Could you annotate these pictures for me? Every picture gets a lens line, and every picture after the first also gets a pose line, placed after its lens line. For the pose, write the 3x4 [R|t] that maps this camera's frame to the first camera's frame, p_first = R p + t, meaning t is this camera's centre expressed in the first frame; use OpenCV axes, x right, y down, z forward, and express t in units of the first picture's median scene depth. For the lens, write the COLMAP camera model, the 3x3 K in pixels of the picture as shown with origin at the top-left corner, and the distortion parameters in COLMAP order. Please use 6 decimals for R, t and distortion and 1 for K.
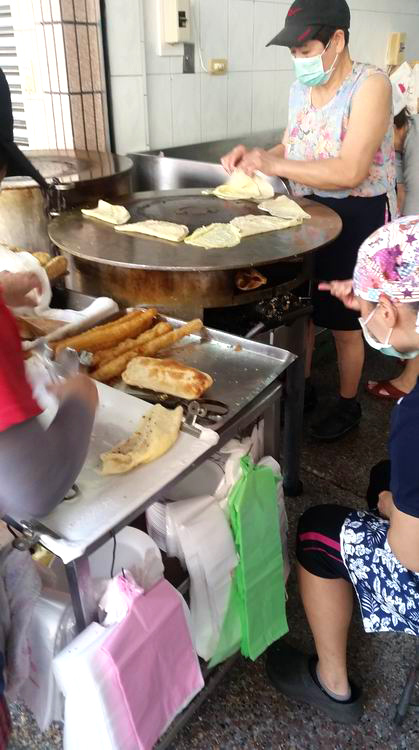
lens RADIAL K [[594.8, 0, 210.3], [0, 594.8, 381.0], [0, 0, 1]] dist [0.081012, -0.125472]
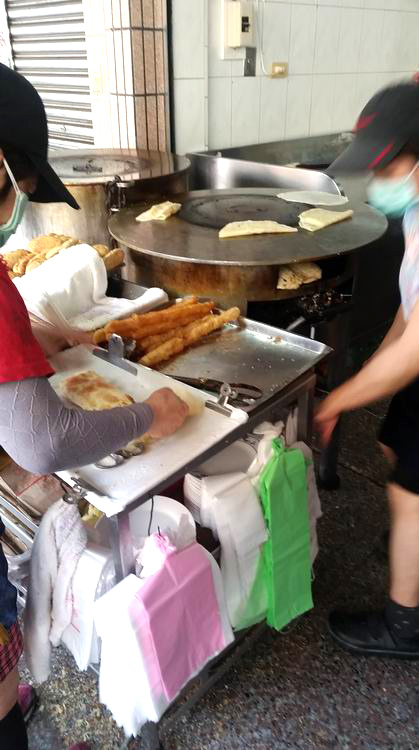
lens RADIAL K [[594.8, 0, 209.7], [0, 594.8, 376.3], [0, 0, 1]] dist [0.081012, -0.125472]
pose [[0.995278, 0.046590, -0.085150, 0.017374], [-0.047038, 0.998888, -0.003266, 0.017543], [0.084903, 0.007256, 0.996363, -0.059730]]
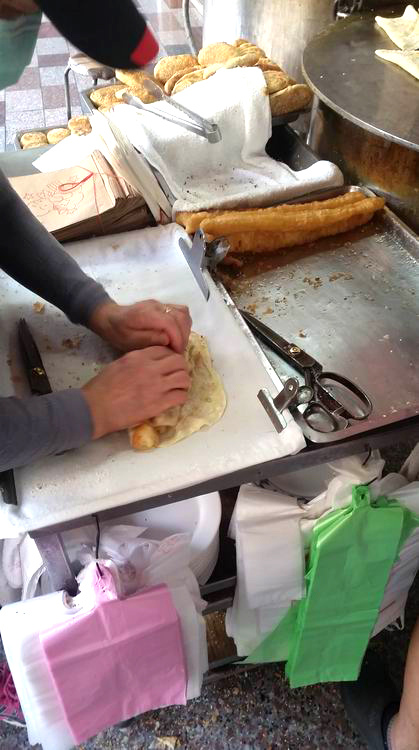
lens RADIAL K [[594.8, 0, 207.9], [0, 594.8, 378.3], [0, 0, 1]] dist [0.081012, -0.125472]
pose [[0.813059, 0.426560, -0.396210, 0.096089], [-0.290177, 0.886924, 0.359392, -0.122361], [0.504711, -0.177236, 0.844899, 0.270970]]
